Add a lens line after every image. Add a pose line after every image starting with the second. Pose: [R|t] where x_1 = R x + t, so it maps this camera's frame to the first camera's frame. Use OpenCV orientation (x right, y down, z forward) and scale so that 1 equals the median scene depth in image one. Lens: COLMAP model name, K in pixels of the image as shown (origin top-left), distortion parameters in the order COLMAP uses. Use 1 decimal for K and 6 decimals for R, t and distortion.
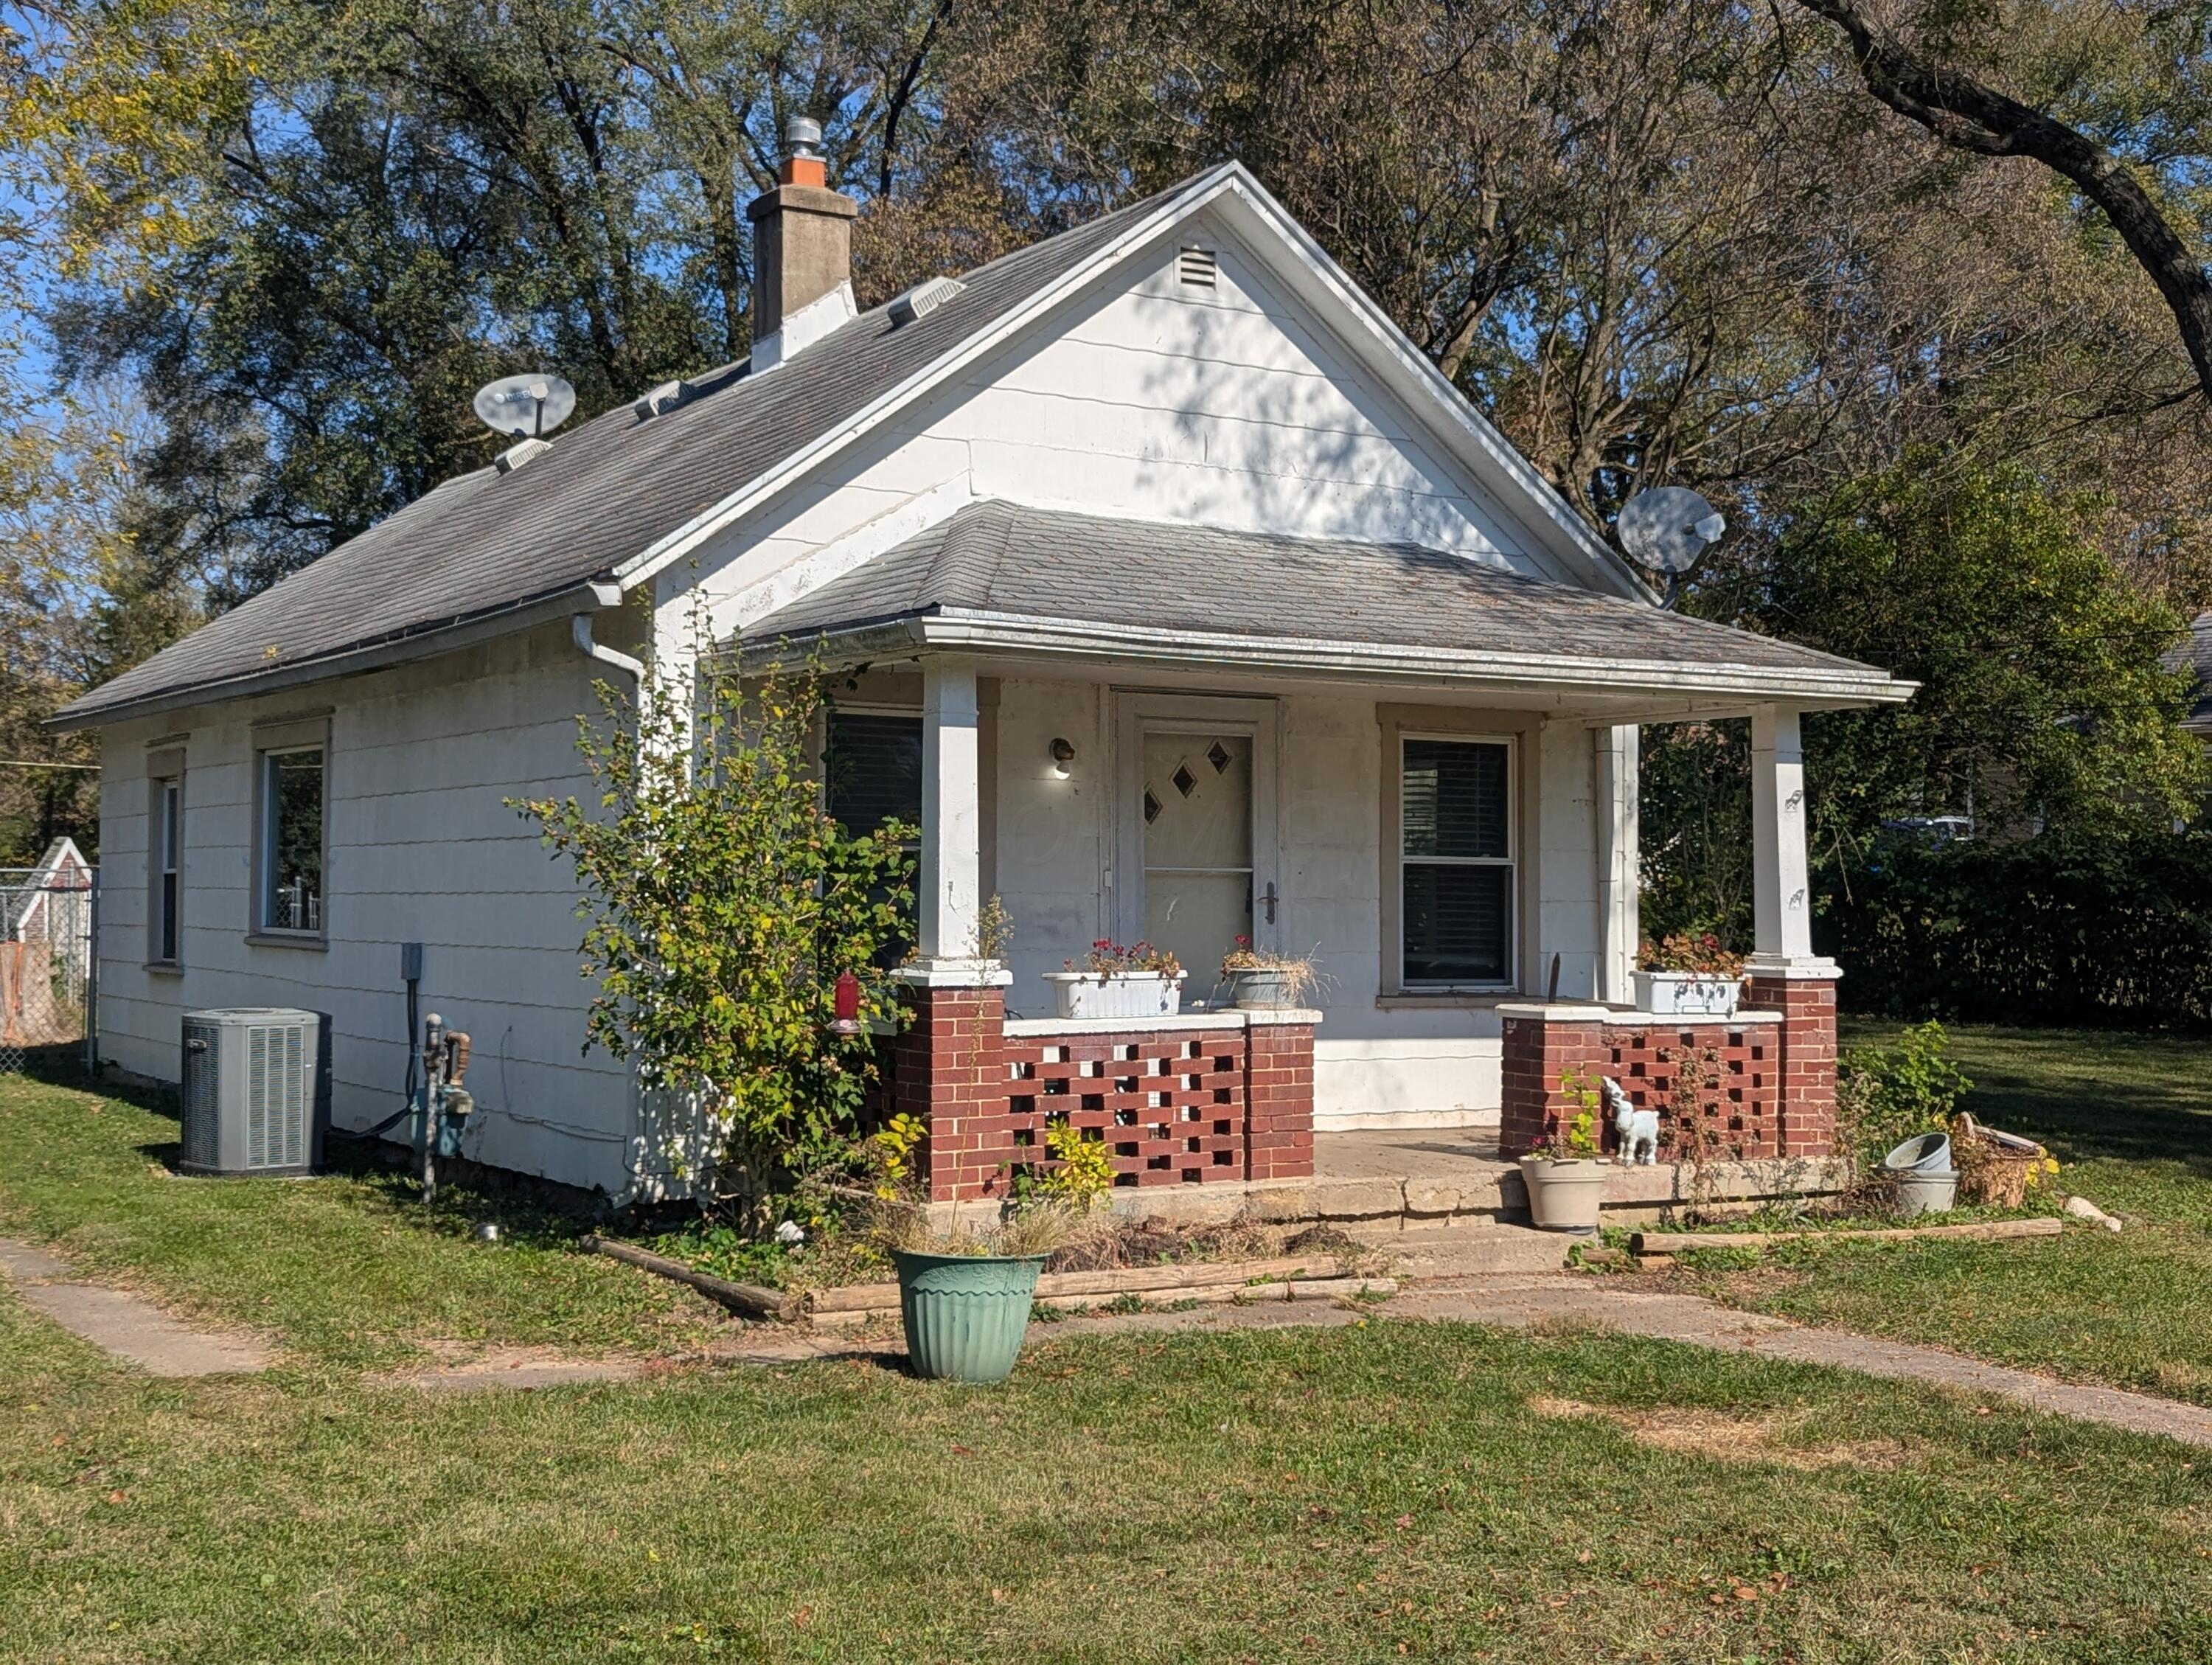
lens RADIAL K [[2681.9, 0, 1106.0], [0, 2681.9, 832.5], [0, 0, 1]] dist [0.197988, -0.509378]
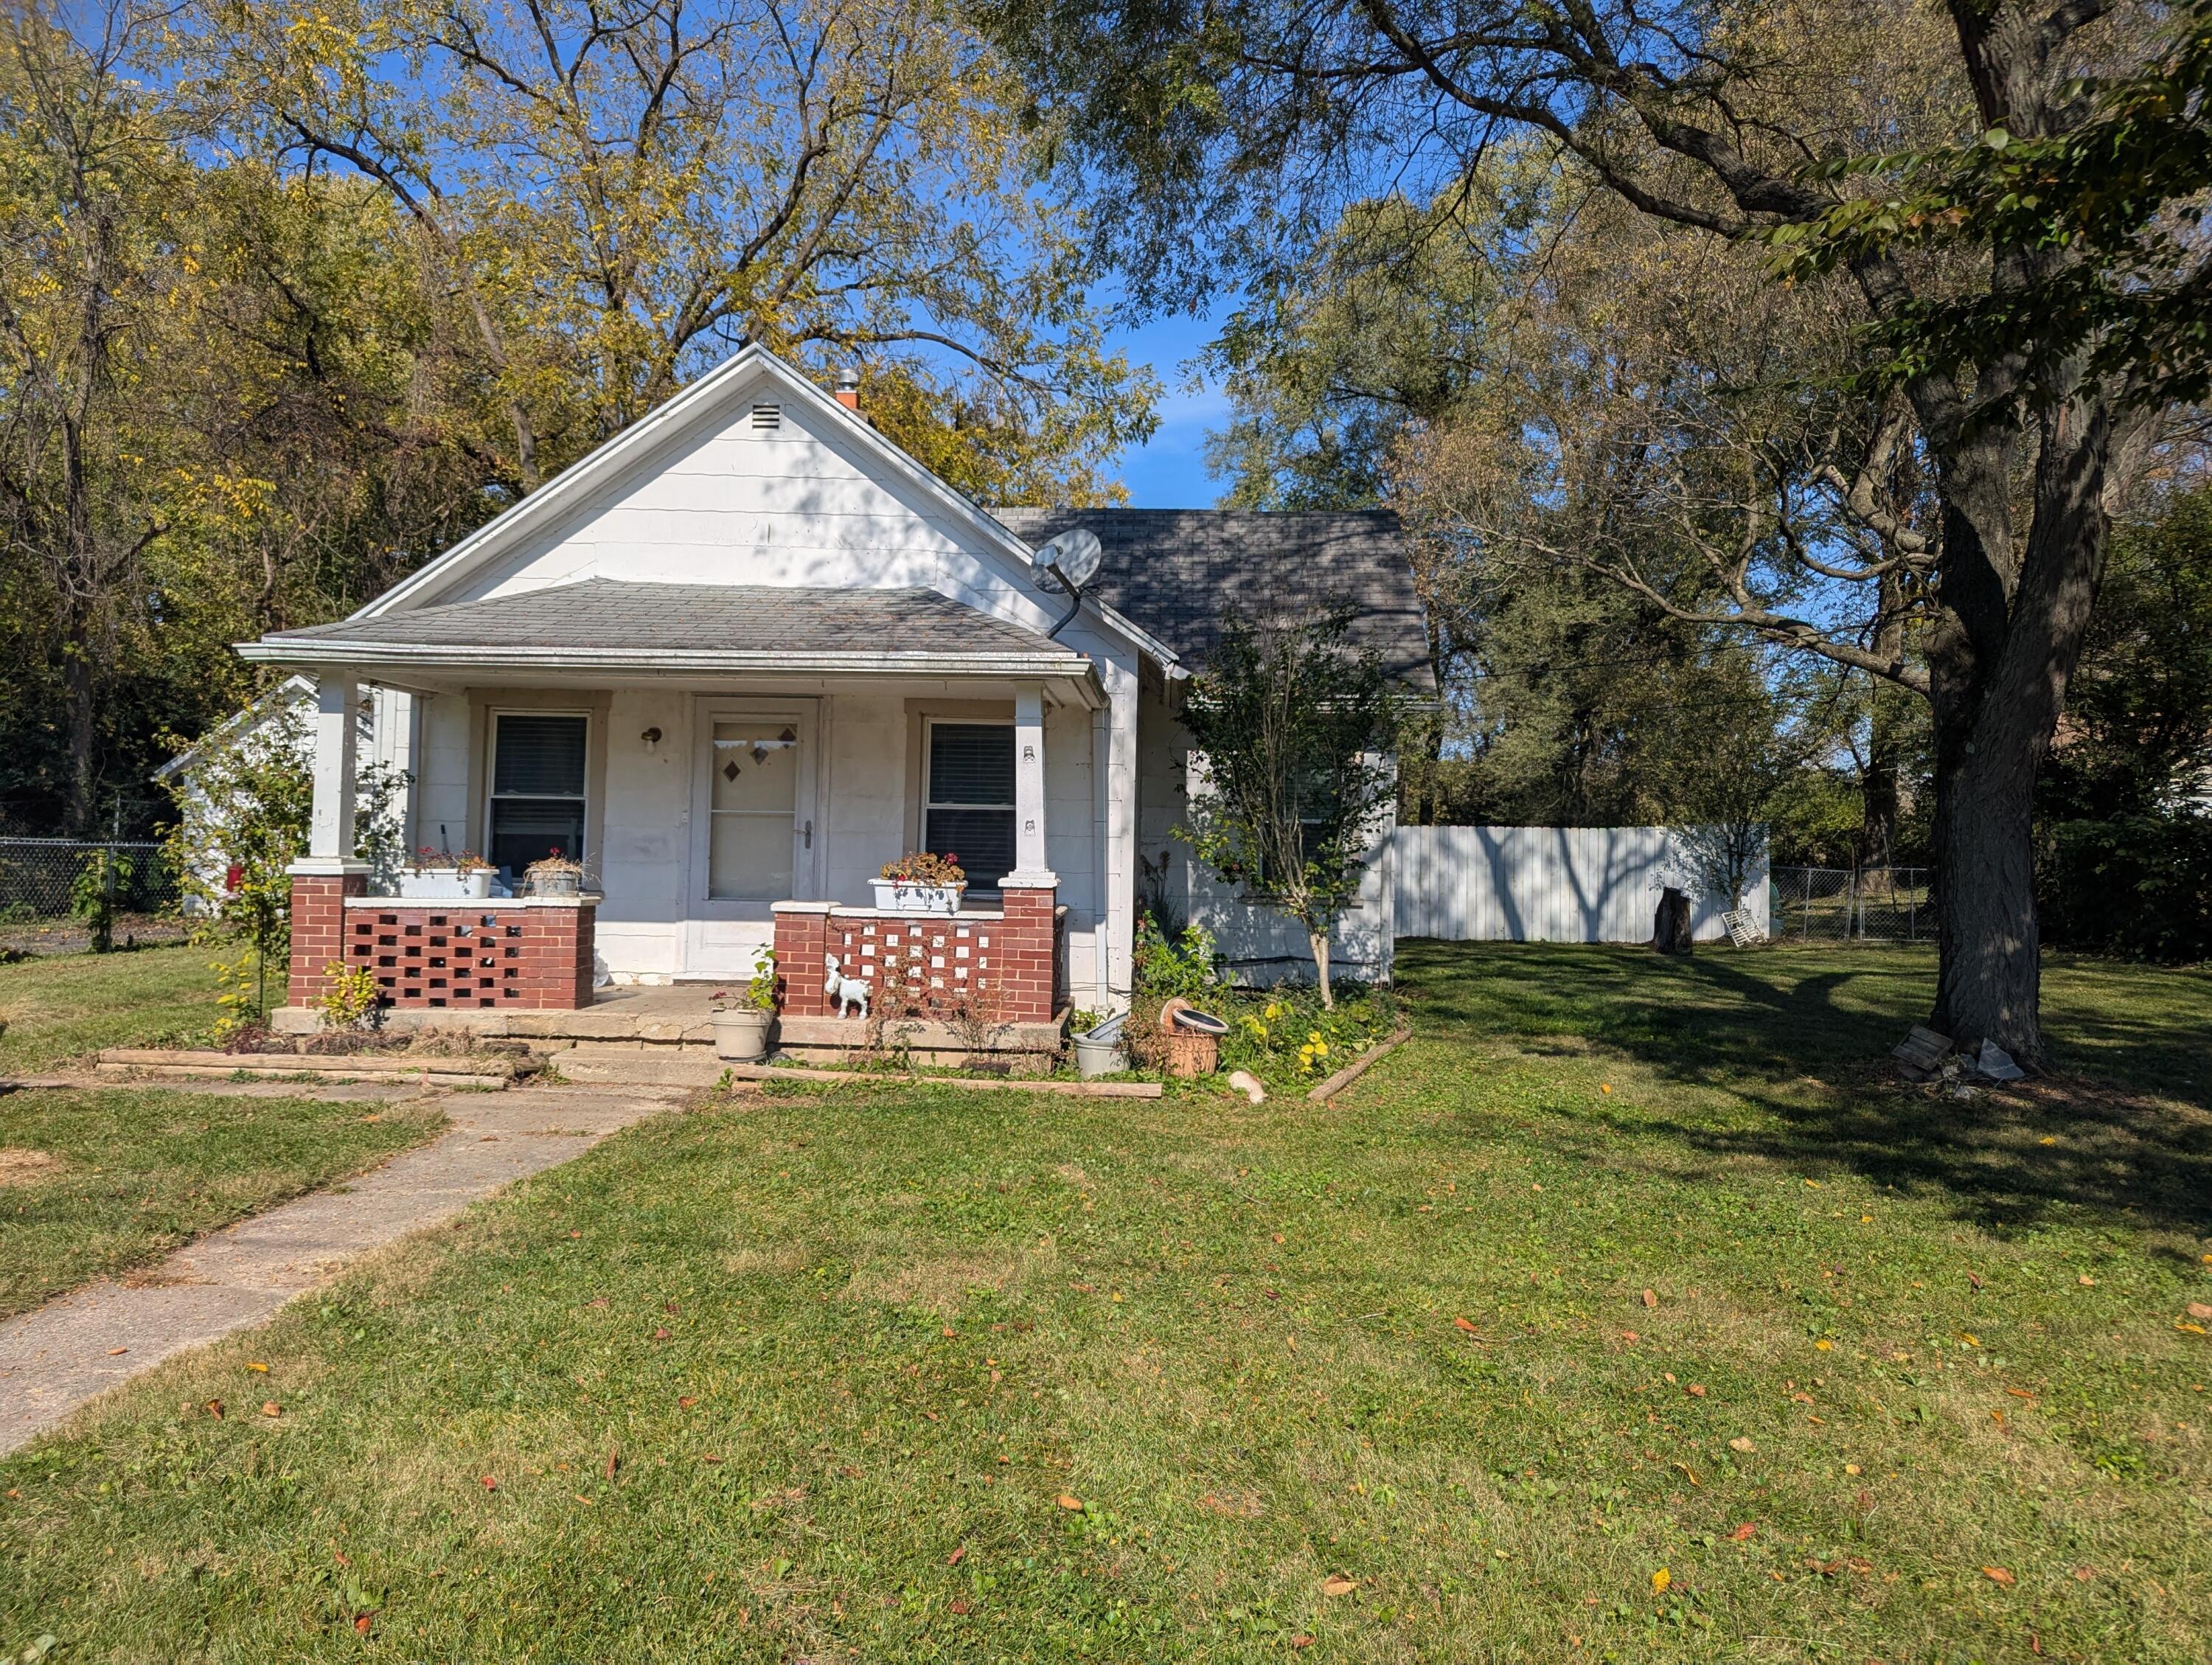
lens RADIAL K [[1553.2, 0, 1105.2], [0, 1553.2, 820.2], [0, 0, 1]] dist [0.066820, -0.058698]
pose [[0.836461, 0.000408, -0.548026, 0.757930], [0.002326, 0.999988, 0.004296, 0.019286], [0.548021, -0.004868, 0.836450, 0.417631]]
